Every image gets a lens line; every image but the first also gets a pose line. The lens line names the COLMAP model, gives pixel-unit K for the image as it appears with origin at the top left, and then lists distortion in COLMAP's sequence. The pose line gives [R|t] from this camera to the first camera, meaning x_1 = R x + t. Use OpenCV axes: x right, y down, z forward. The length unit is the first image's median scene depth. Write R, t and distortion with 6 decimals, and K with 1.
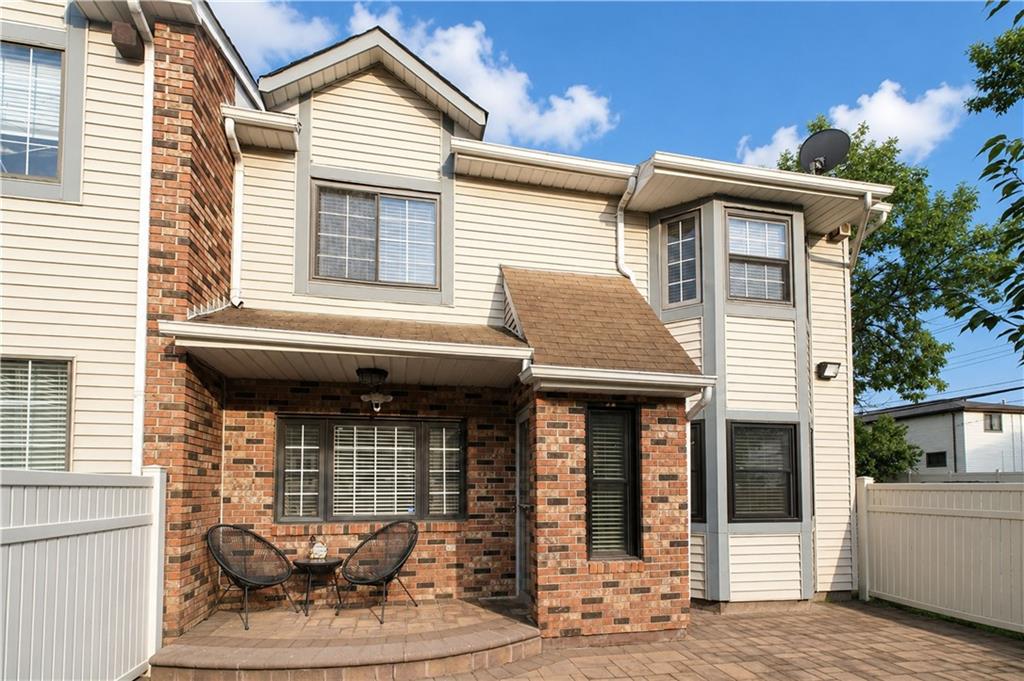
lens RADIAL K [[490.7, 0, 513.4], [0, 490.7, 464.6], [0, 0, 1]] dist [-0.003291, 0.000044]
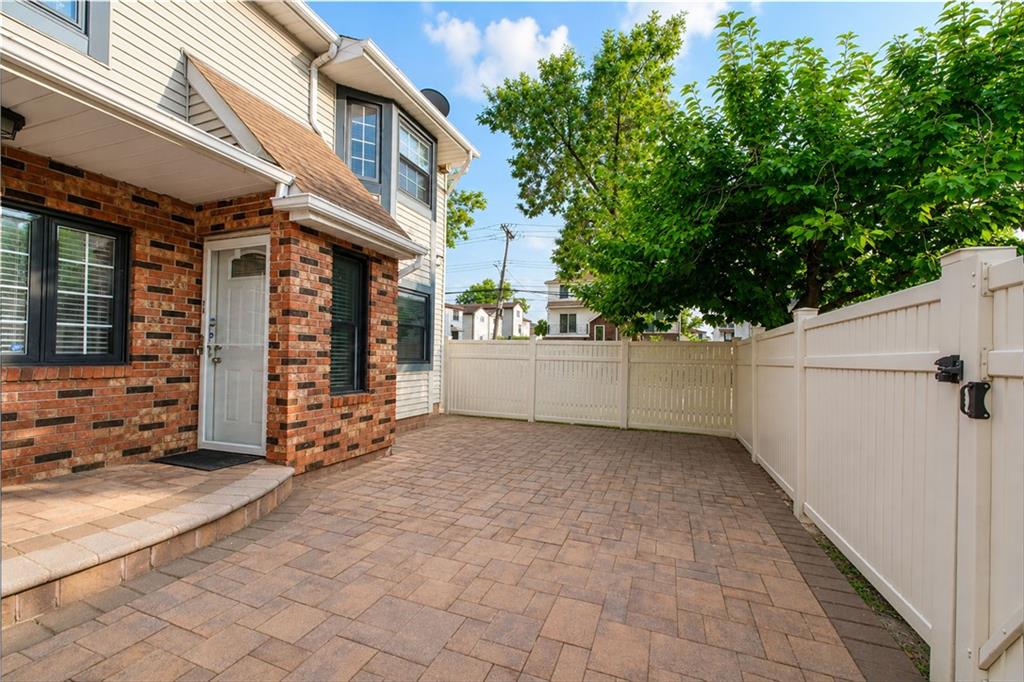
lens RADIAL K [[425.7, 0, 509.1], [0, 425.7, 349.0], [0, 0, 1]] dist [0.000106, 0.000750]
pose [[0.539188, 0.026096, 0.841781, -0.333193], [-0.055915, 0.998424, 0.004863, 0.056064], [-0.840327, -0.049690, 0.539797, 0.149338]]
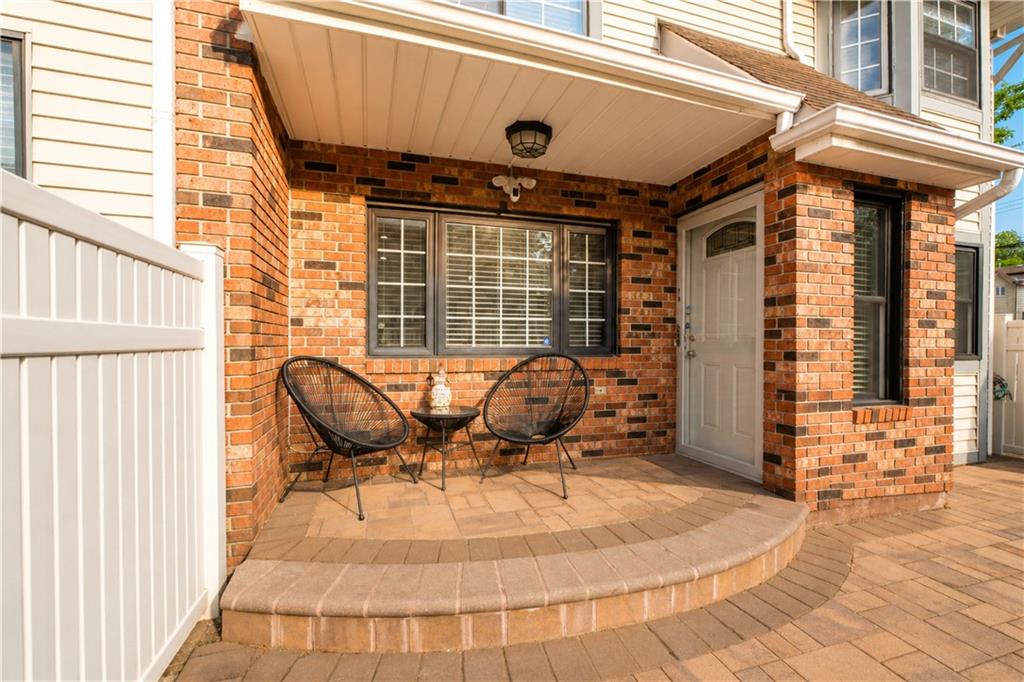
lens RADIAL K [[425.7, 0, 524.9], [0, 425.7, 347.1], [0, 0, 1]] dist [0.000106, 0.000750]
pose [[0.992066, 0.006283, 0.125559, -0.325075], [-0.013595, 0.998255, 0.057467, 0.064367], [-0.124979, -0.058718, 0.990420, 0.355753]]
